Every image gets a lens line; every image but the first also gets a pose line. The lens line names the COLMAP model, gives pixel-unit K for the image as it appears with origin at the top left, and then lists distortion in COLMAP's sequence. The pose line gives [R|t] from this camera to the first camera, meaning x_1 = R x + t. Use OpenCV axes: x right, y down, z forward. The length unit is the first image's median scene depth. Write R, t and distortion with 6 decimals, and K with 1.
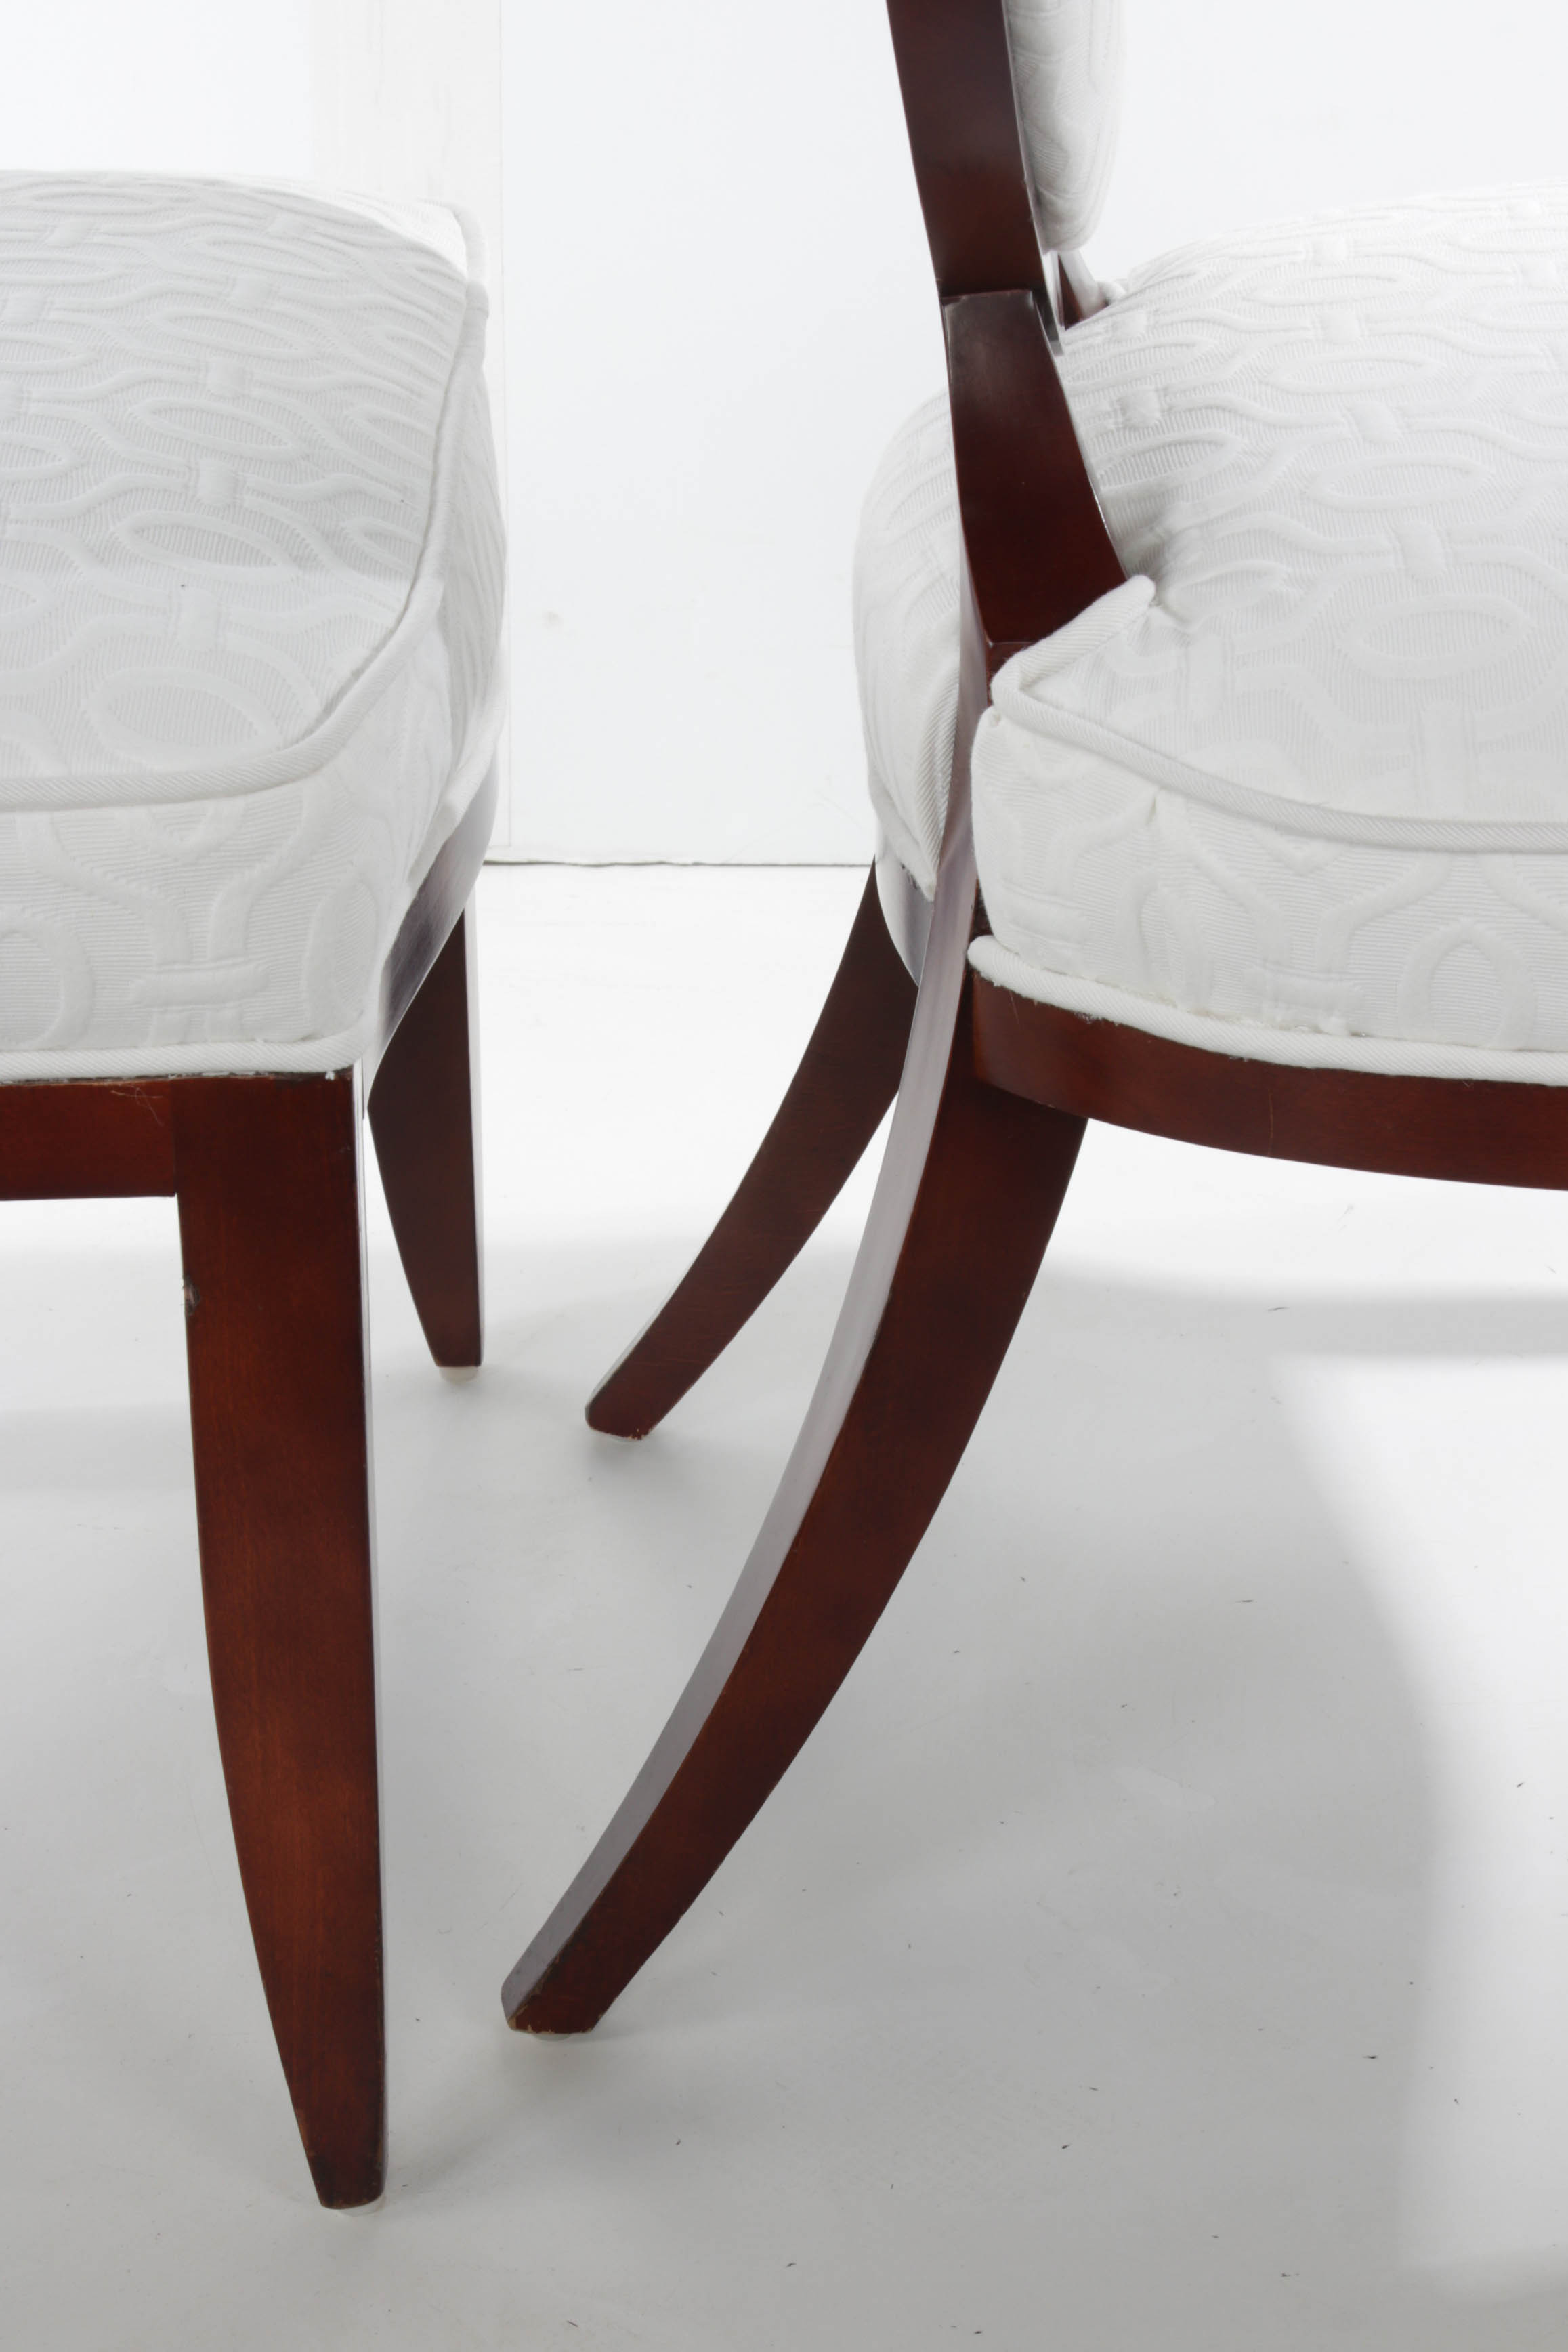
lens RADIAL K [[5111.5, 0, 784.0], [0, 5111.5, 1176.0], [0, 0, 1]] dist [0.226767, -0.000284]
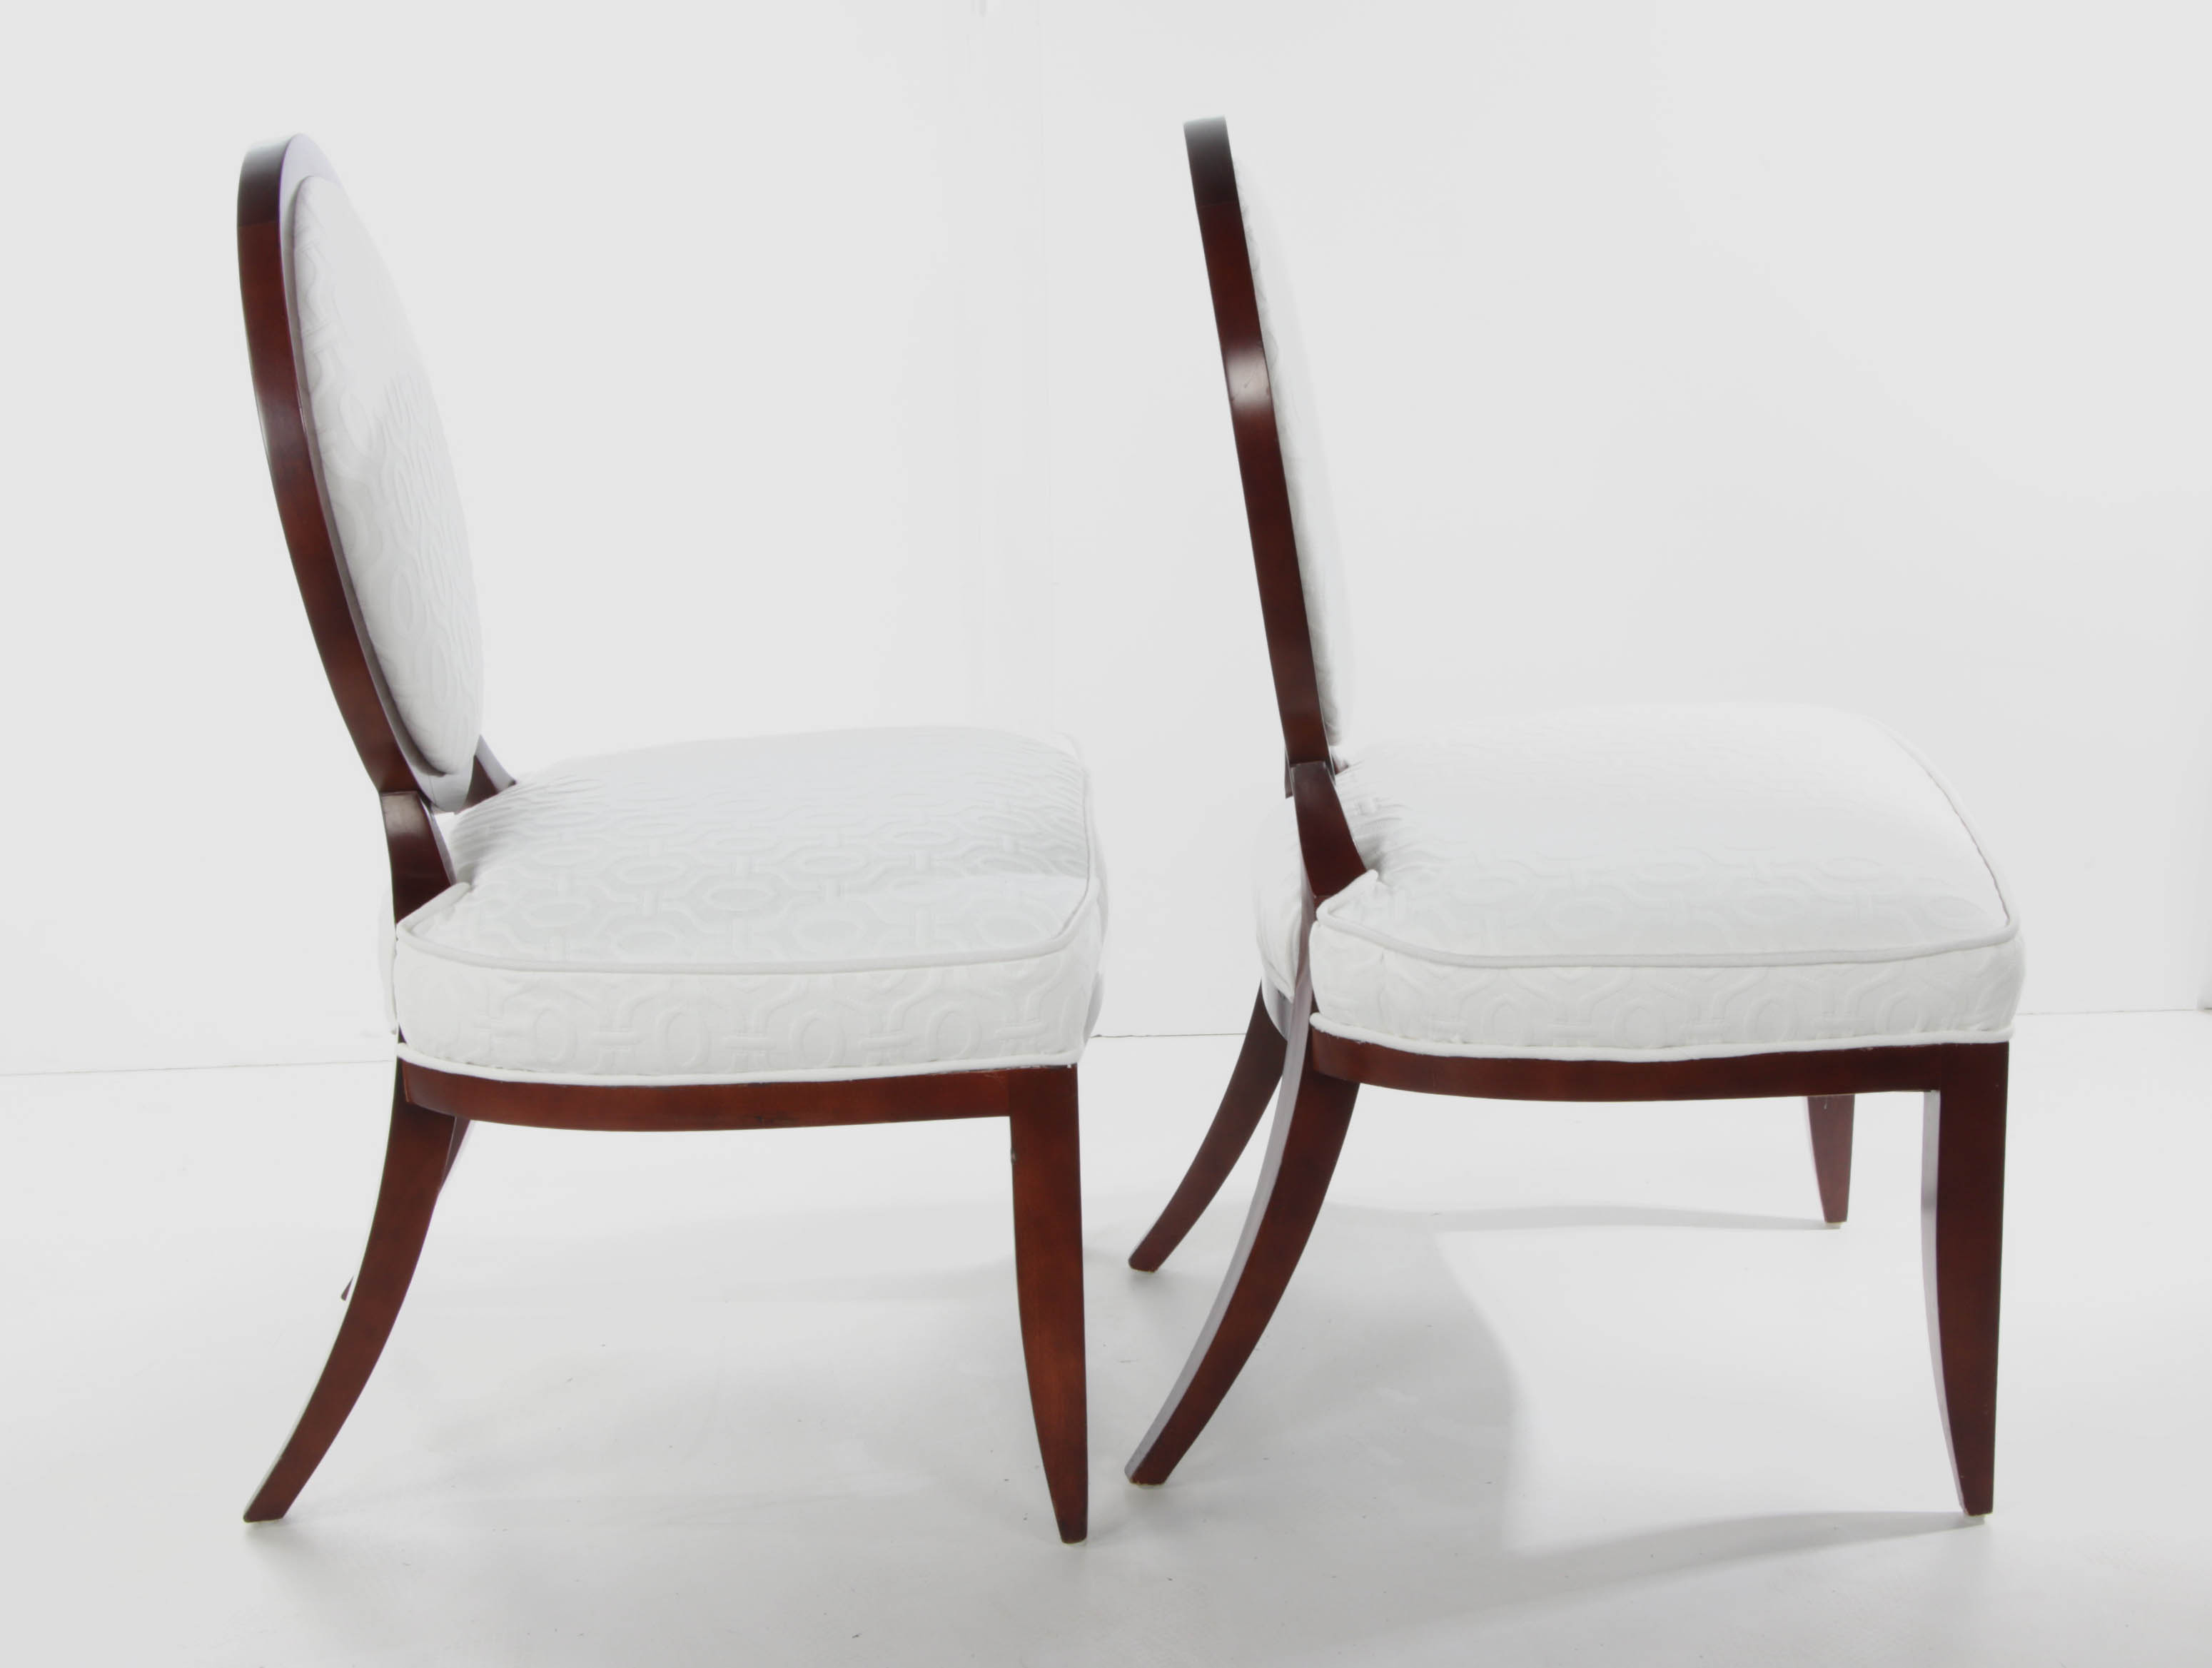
lens RADIAL K [[3511.2, 0, 1106.0], [0, 3511.2, 834.0], [0, 0, 1]] dist [0.011109, 0.008048]
pose [[0.999554, -0.027074, 0.012628, -0.085392], [0.028675, 0.988071, -0.151308, 0.127256], [-0.008381, 0.151603, 0.988406, -0.733984]]
